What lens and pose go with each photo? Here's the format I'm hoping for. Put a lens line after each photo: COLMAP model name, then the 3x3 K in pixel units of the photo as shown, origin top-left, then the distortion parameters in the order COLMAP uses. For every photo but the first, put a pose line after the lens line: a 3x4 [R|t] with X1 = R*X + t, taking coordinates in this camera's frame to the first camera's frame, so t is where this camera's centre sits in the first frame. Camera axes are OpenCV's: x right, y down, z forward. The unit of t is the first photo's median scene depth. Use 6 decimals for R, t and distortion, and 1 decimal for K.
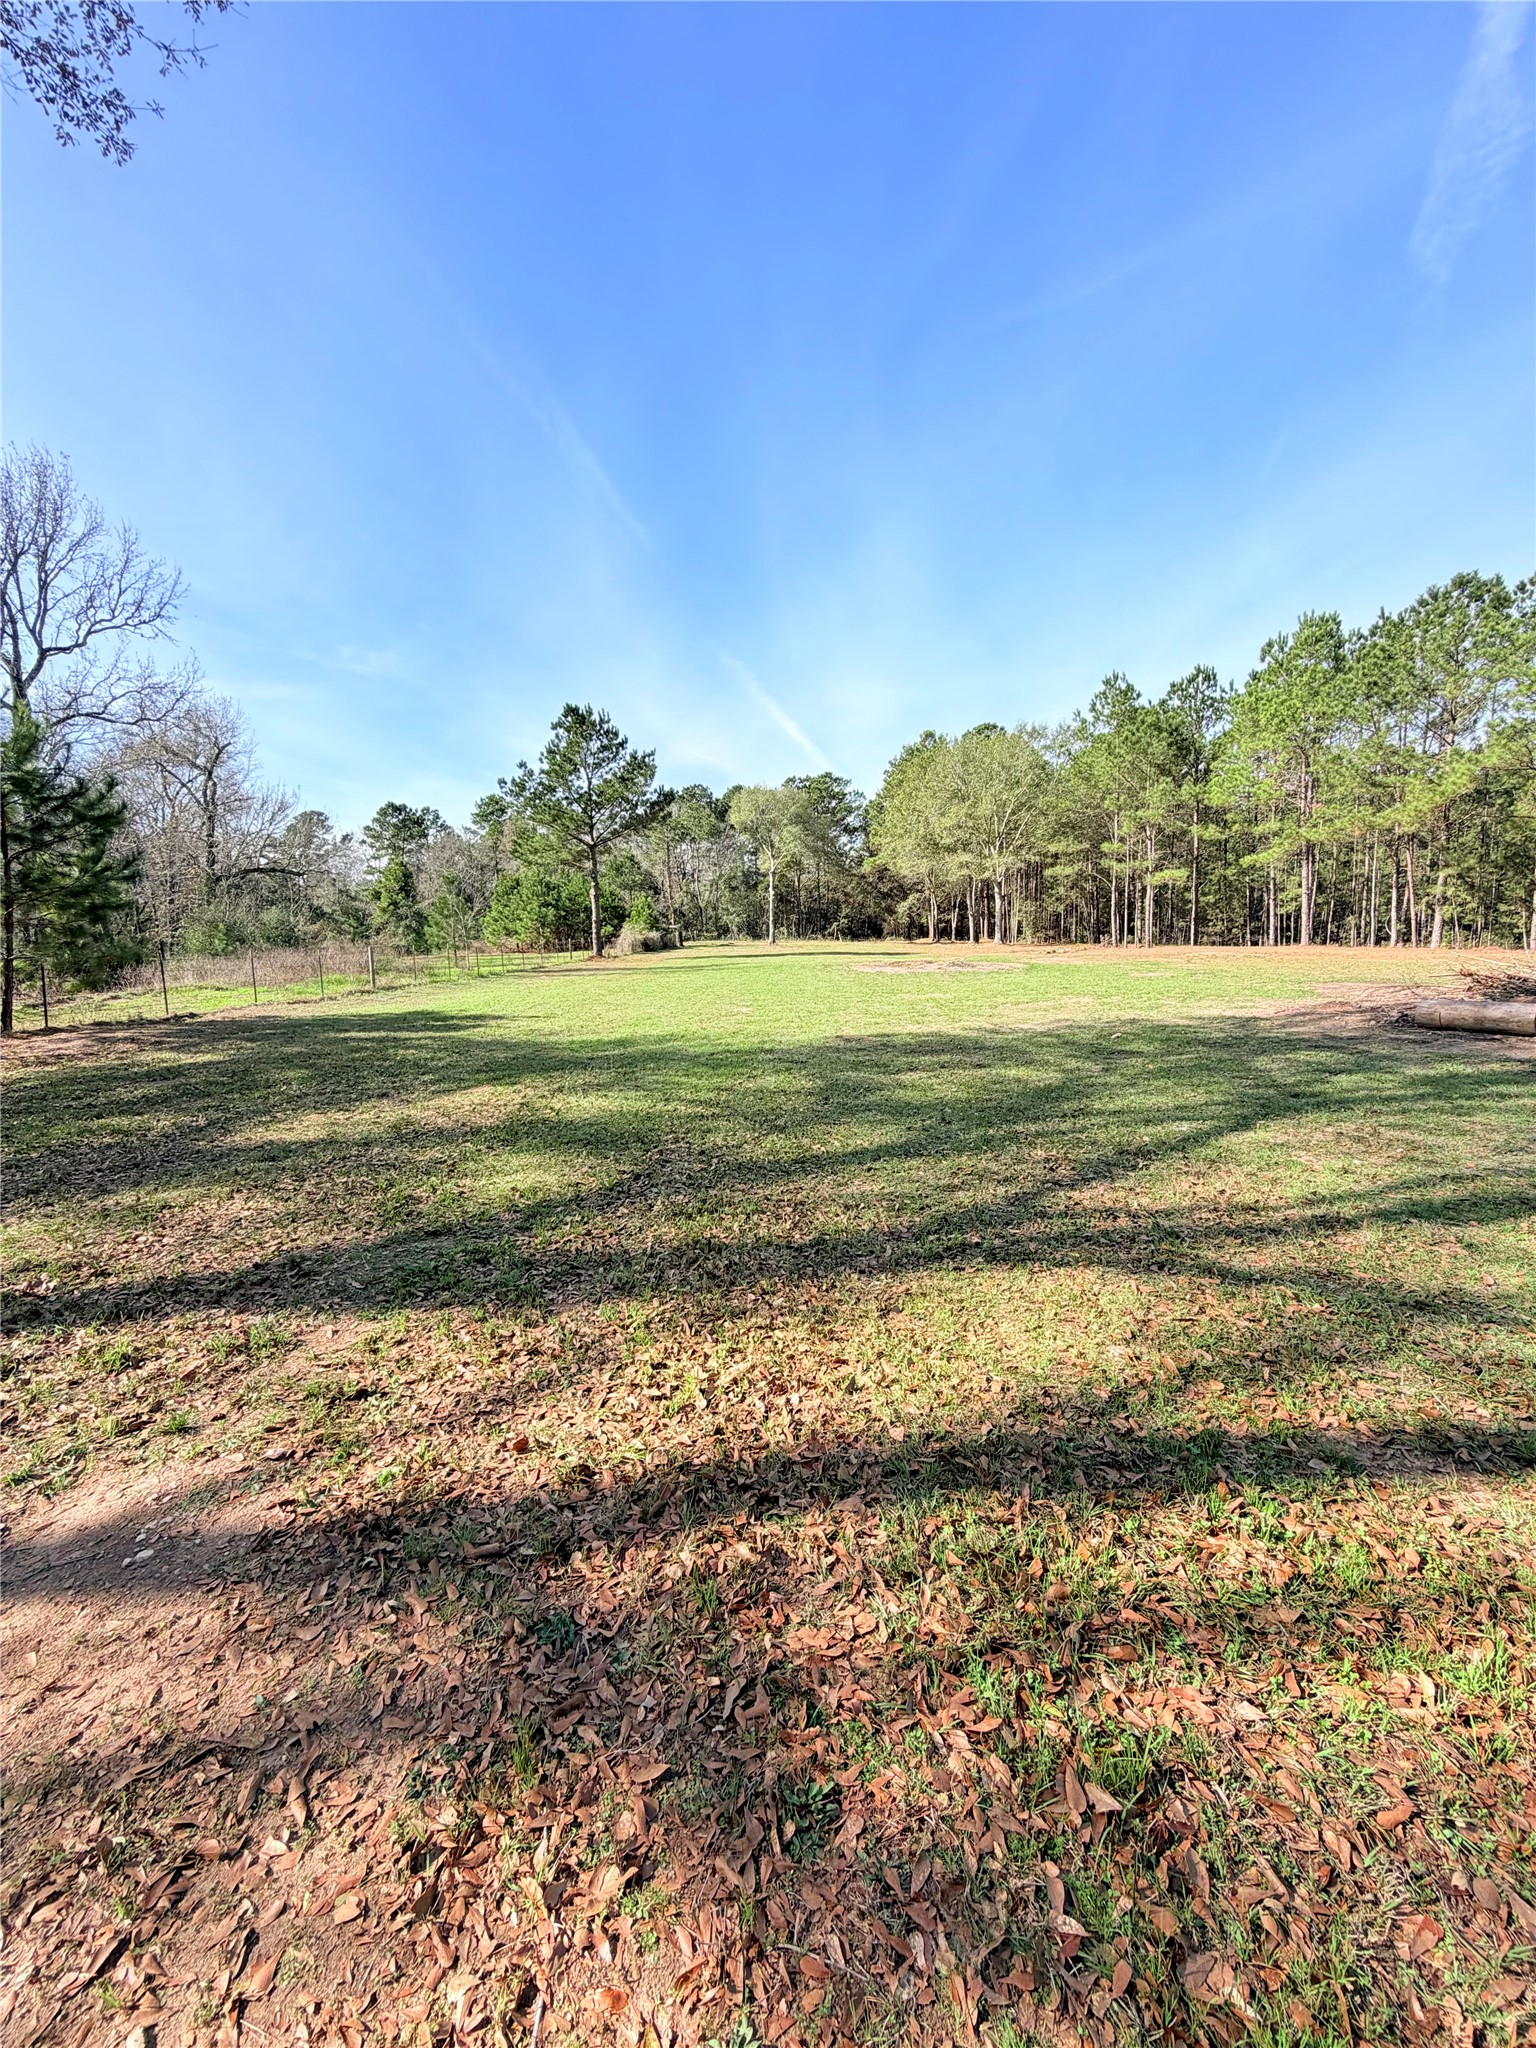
lens RADIAL K [[818.9, 0, 772.6], [0, 818.9, 1019.5], [0, 0, 1]] dist [-0.003457, -0.000092]
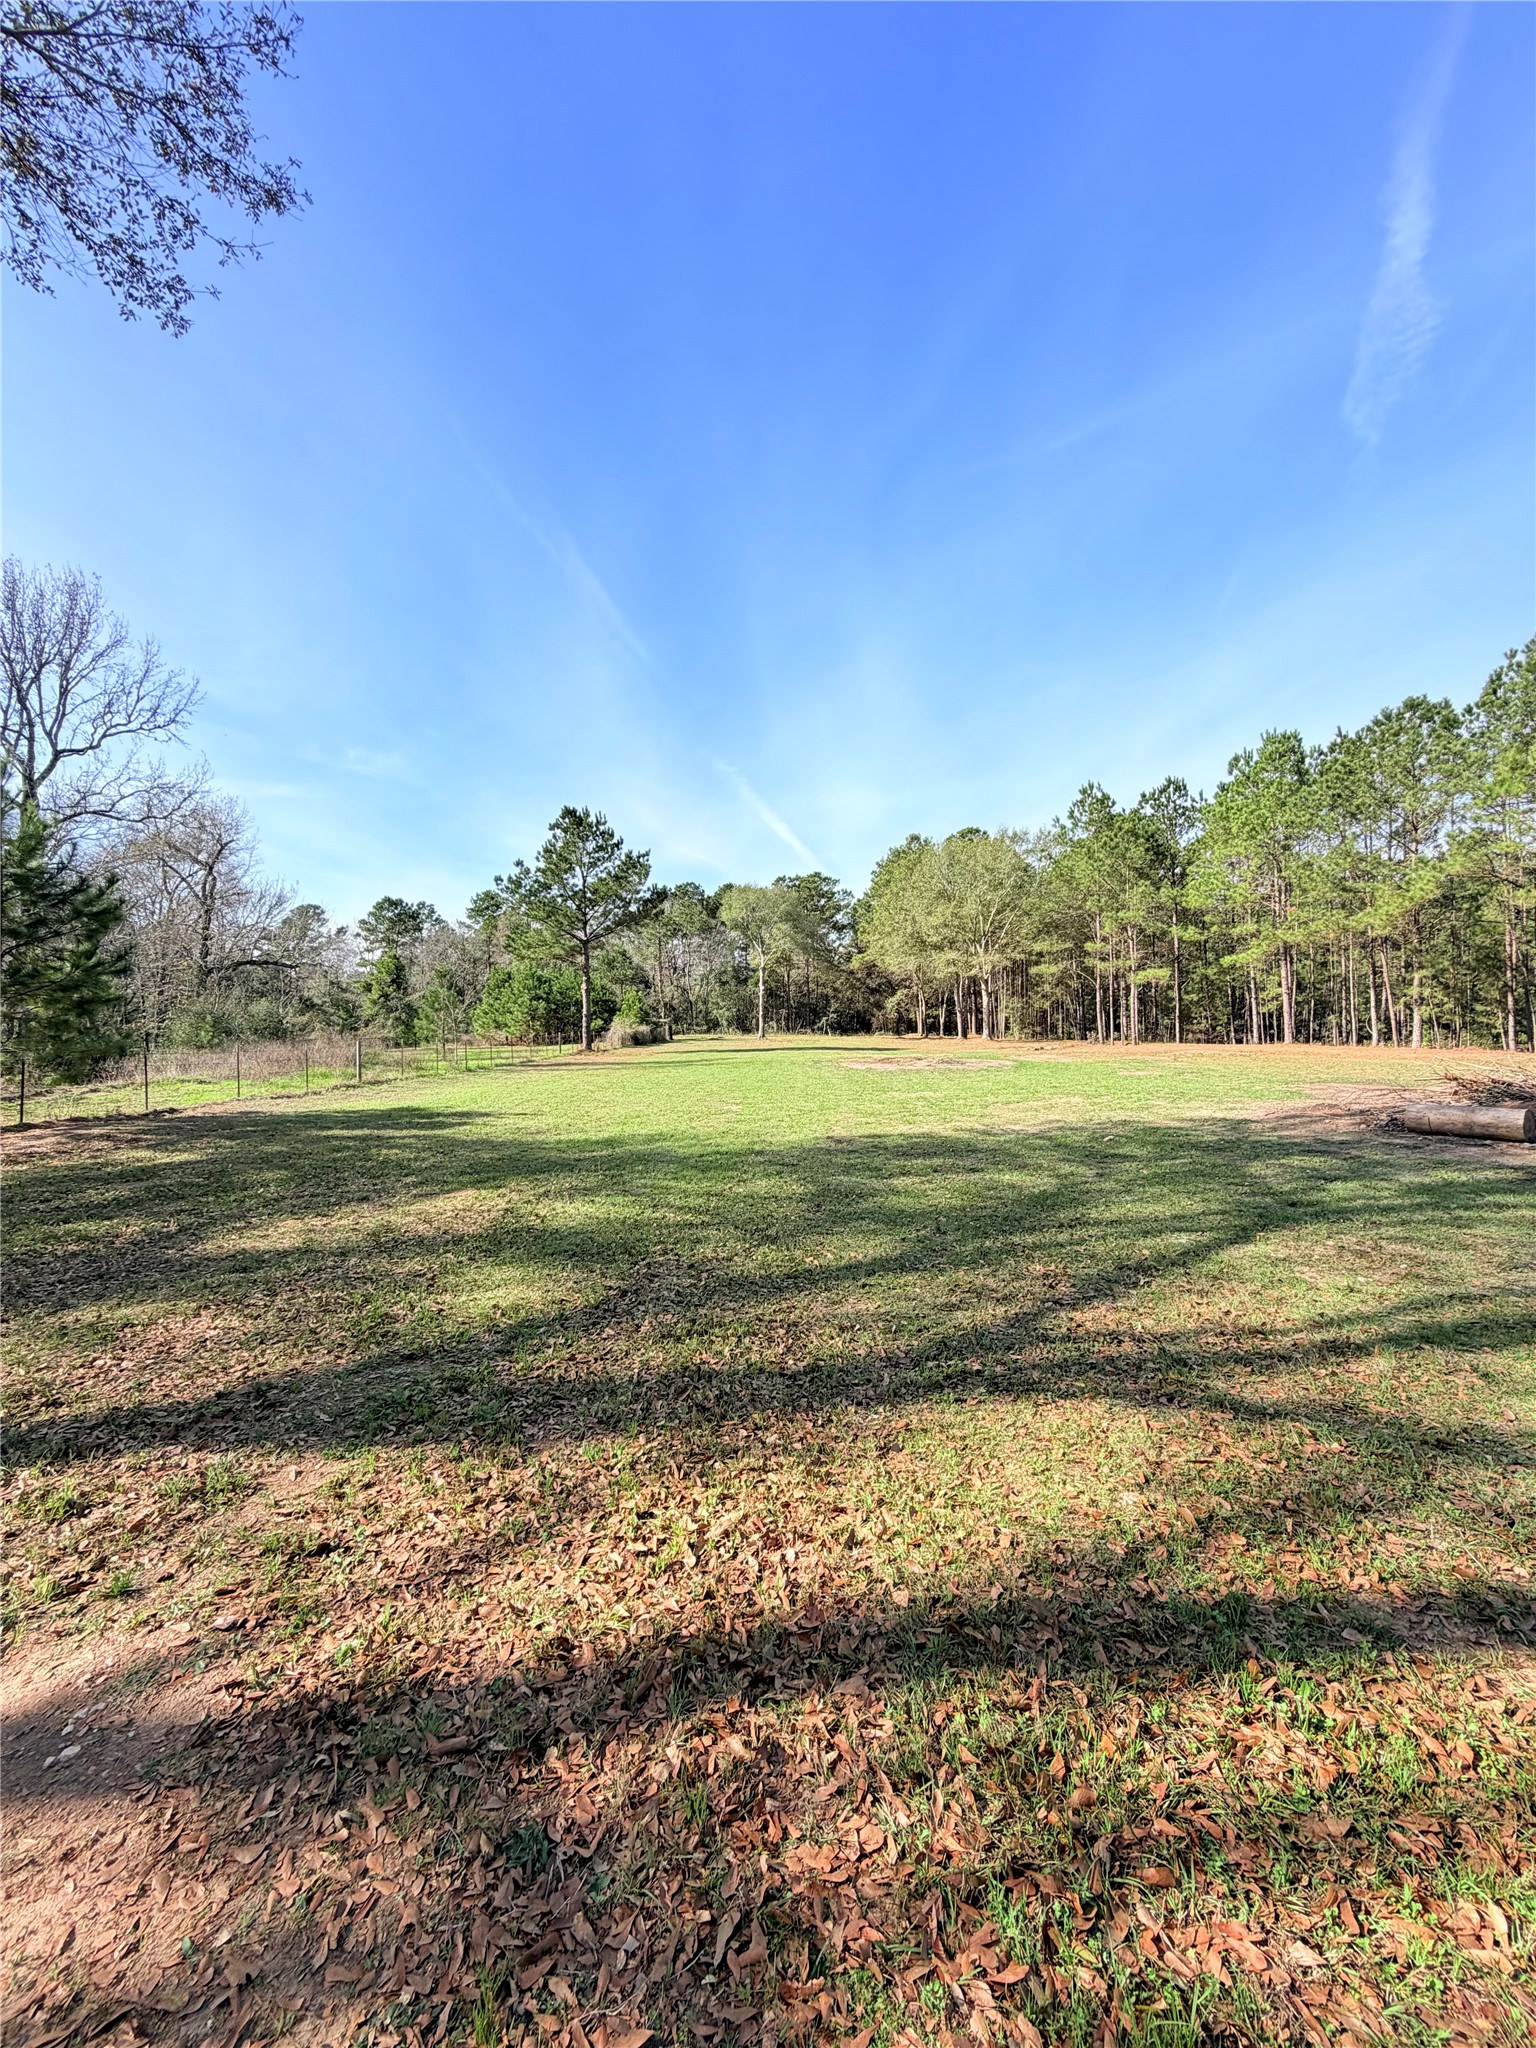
lens RADIAL K [[818.9, 0, 772.8], [0, 818.9, 1020.4], [0, 0, 1]] dist [-0.003457, -0.000092]
pose [[0.999887, 0.007018, 0.013300, -0.003657], [-0.005483, 0.993679, -0.112129, -0.014274], [-0.014003, 0.112043, 0.993605, 0.001873]]
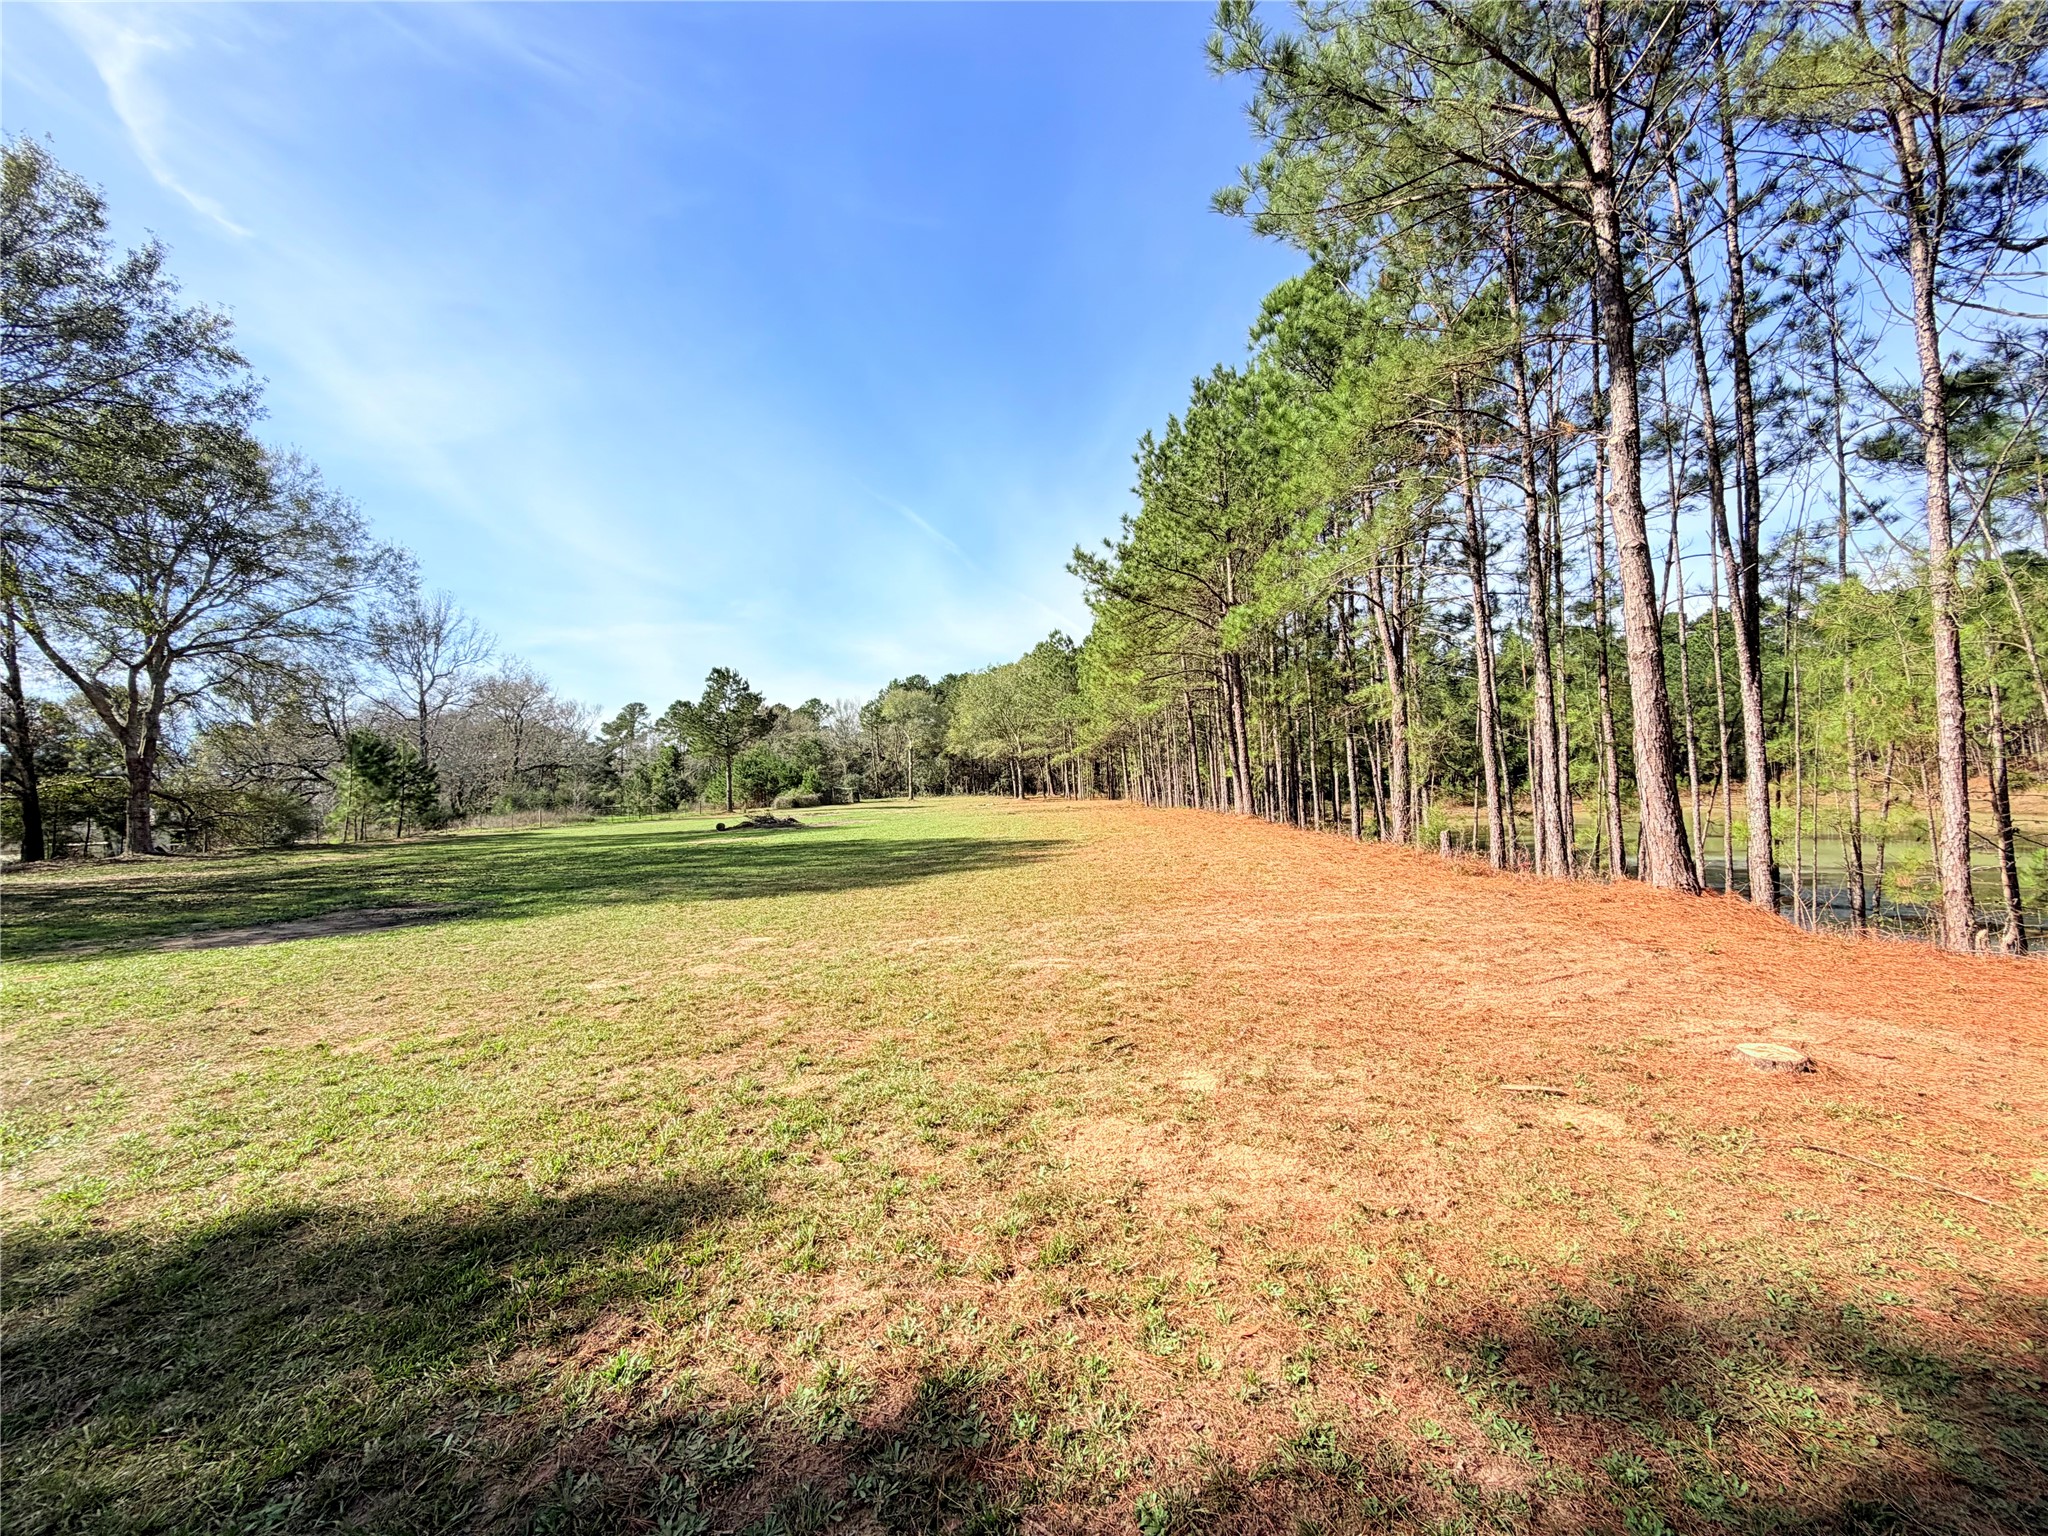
lens RADIAL K [[818.9, 0, 1025.3], [0, 818.9, 769.0], [0, 0, 1]] dist [-0.003457, -0.000092]
pose [[0.993254, -0.020268, -0.114172, 3.083324], [0.006083, 0.992357, -0.123251, 0.248578], [0.115798, 0.121725, 0.985786, -3.154559]]
